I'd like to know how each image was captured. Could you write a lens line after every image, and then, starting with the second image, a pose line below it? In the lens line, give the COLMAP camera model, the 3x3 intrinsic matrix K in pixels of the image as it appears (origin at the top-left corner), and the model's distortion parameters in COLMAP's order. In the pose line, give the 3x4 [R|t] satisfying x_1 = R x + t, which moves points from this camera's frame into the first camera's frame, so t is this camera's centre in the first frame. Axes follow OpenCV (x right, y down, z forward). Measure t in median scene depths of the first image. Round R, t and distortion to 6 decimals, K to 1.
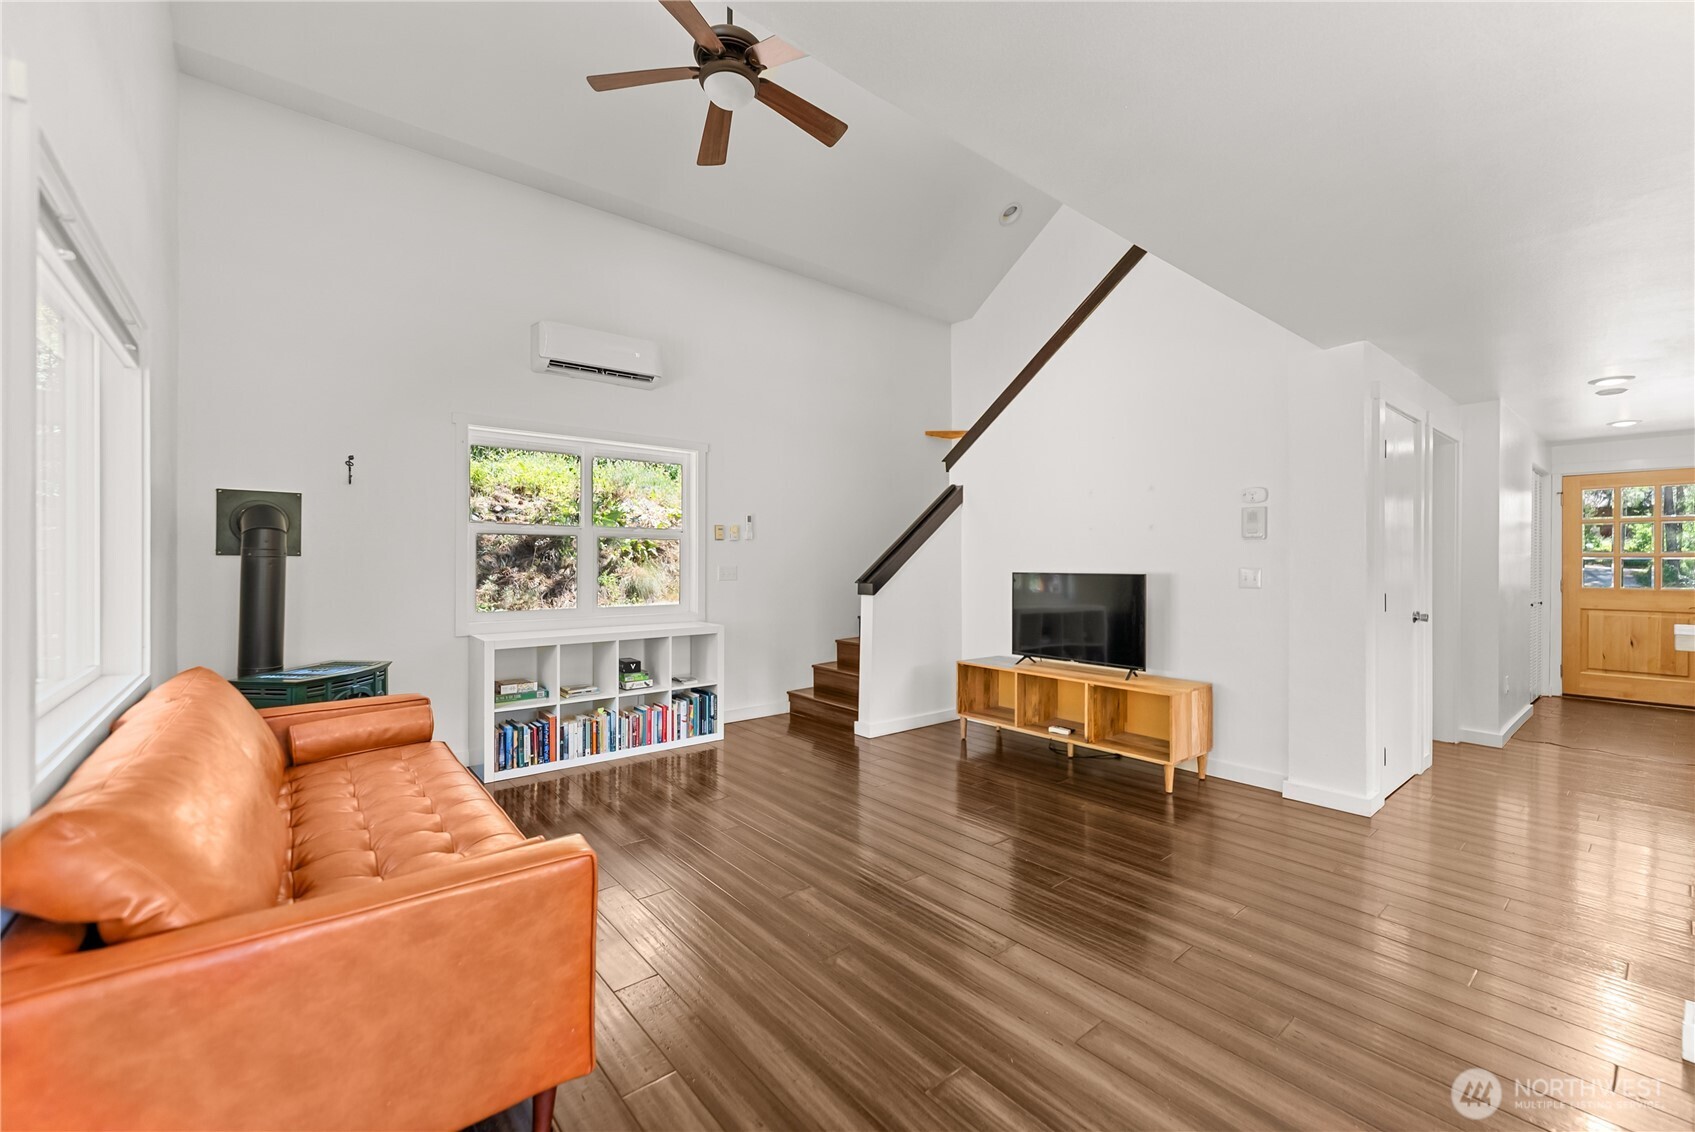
lens RADIAL K [[695.7, 0, 854.9], [0, 695.7, 562.7], [0, 0, 1]] dist [0.000045, -0.000205]
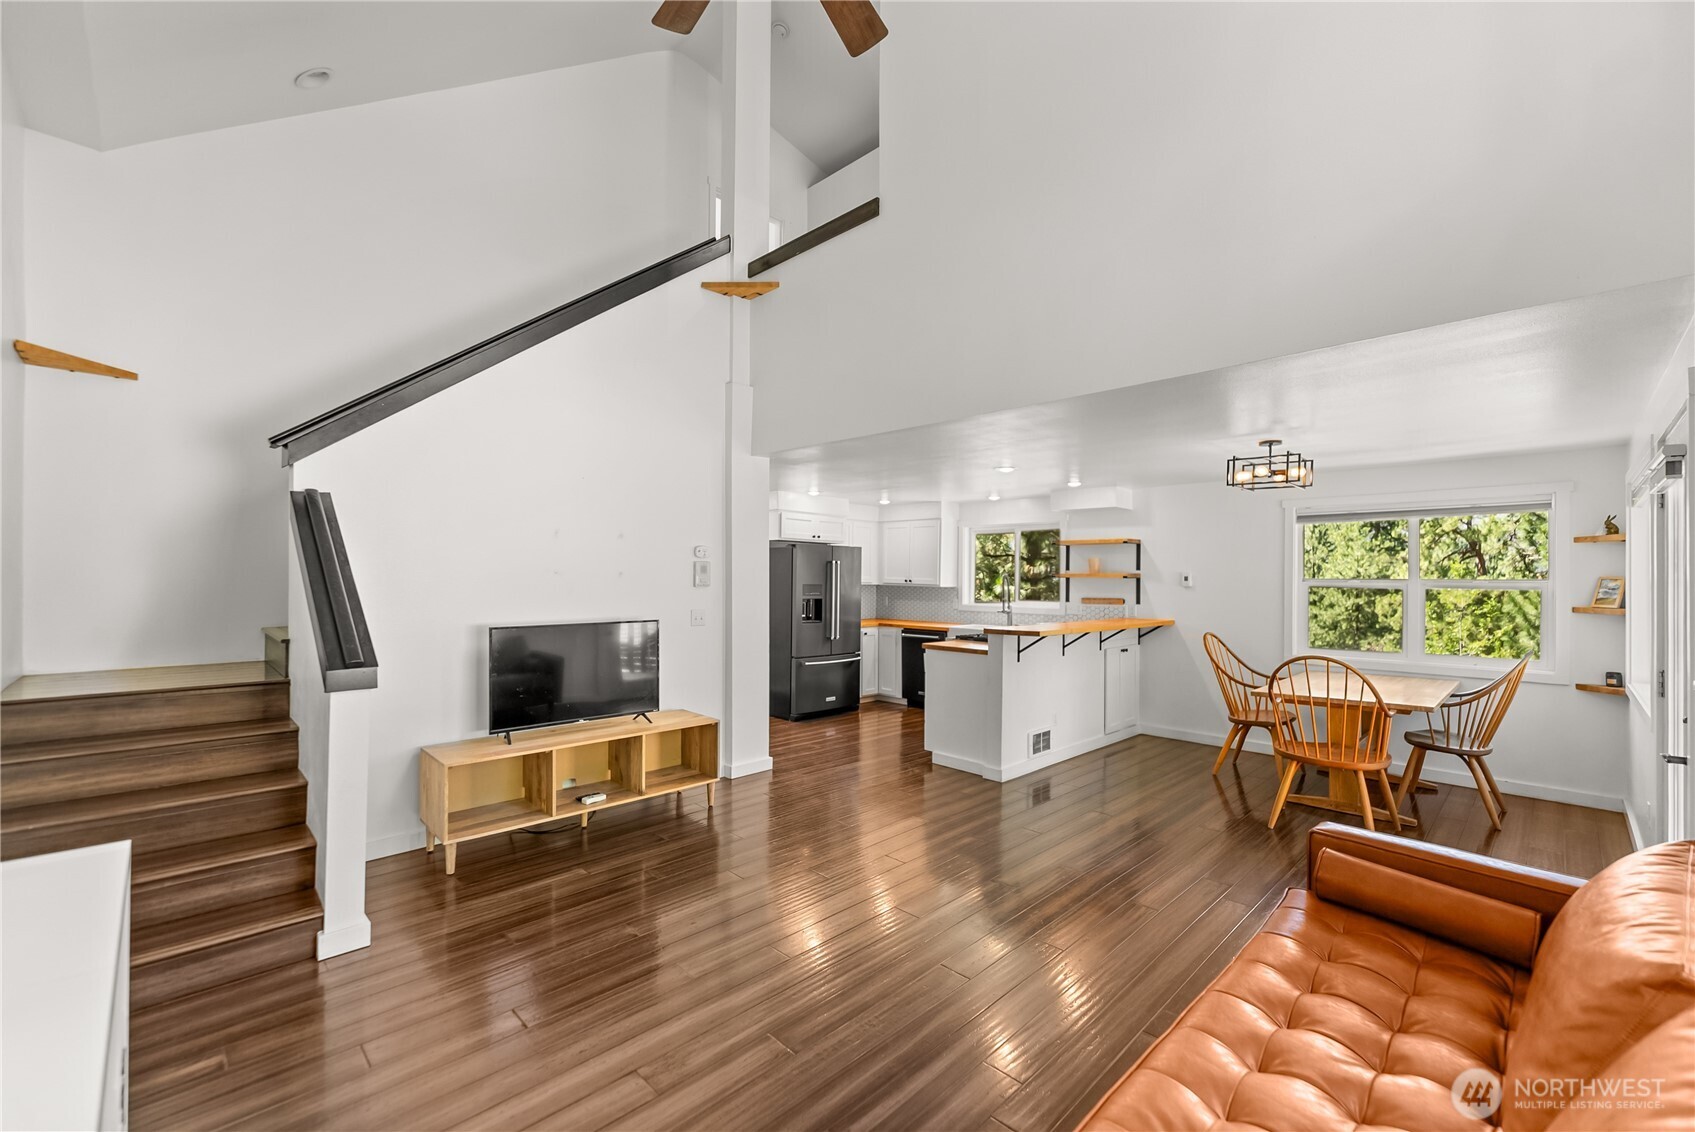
lens RADIAL K [[697.2, 0, 850.5], [0, 697.2, 576.7], [0, 0, 1]] dist [-0.000713, -0.000036]
pose [[-0.081868, -0.003377, 0.996637, -0.649830], [-0.002883, 0.999991, 0.003151, -0.052208], [-0.996639, -0.002615, -0.081877, 0.766292]]
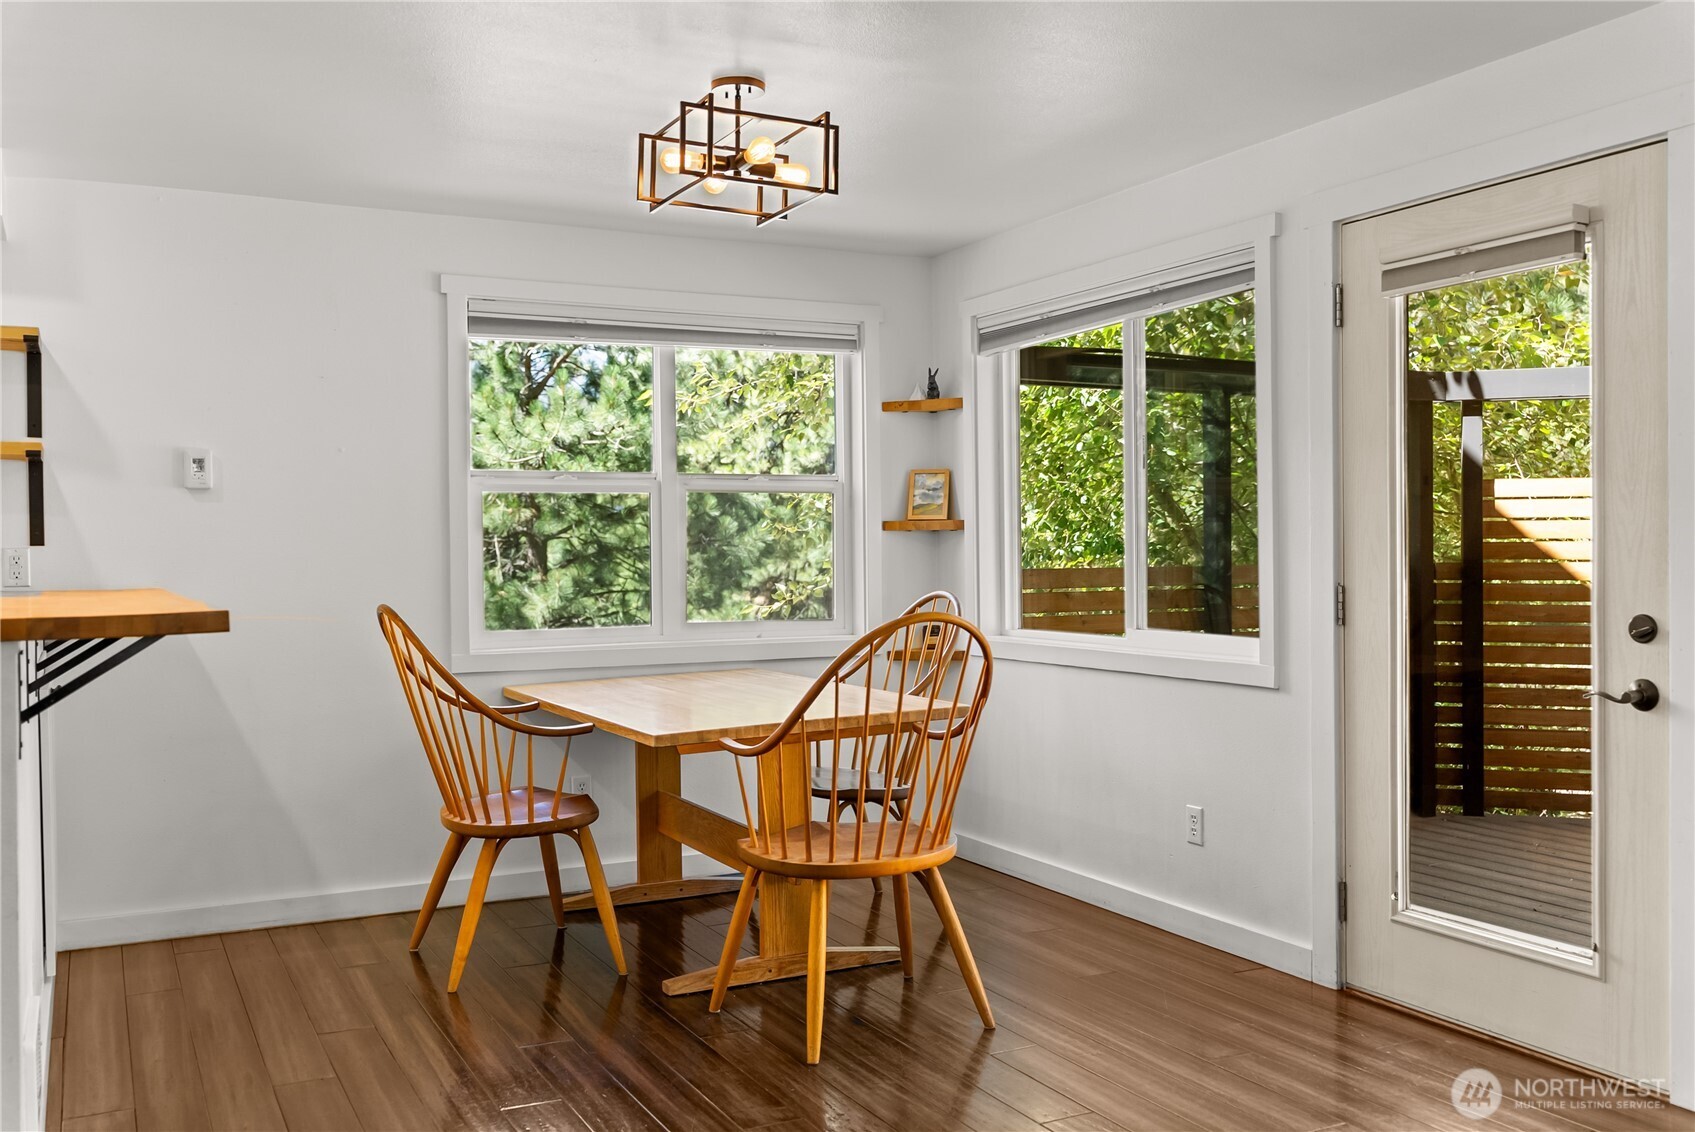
lens RADIAL K [[1462.7, 0, 844.4], [0, 1462.7, 567.6], [0, 0, 1]] dist [-0.007506, -0.008116]
pose [[-0.975260, -0.000020, 0.221063, 0.077996], [0.004334, 0.999806, 0.019212, 0.011879], [-0.221020, 0.019695, -0.975070, 0.870685]]
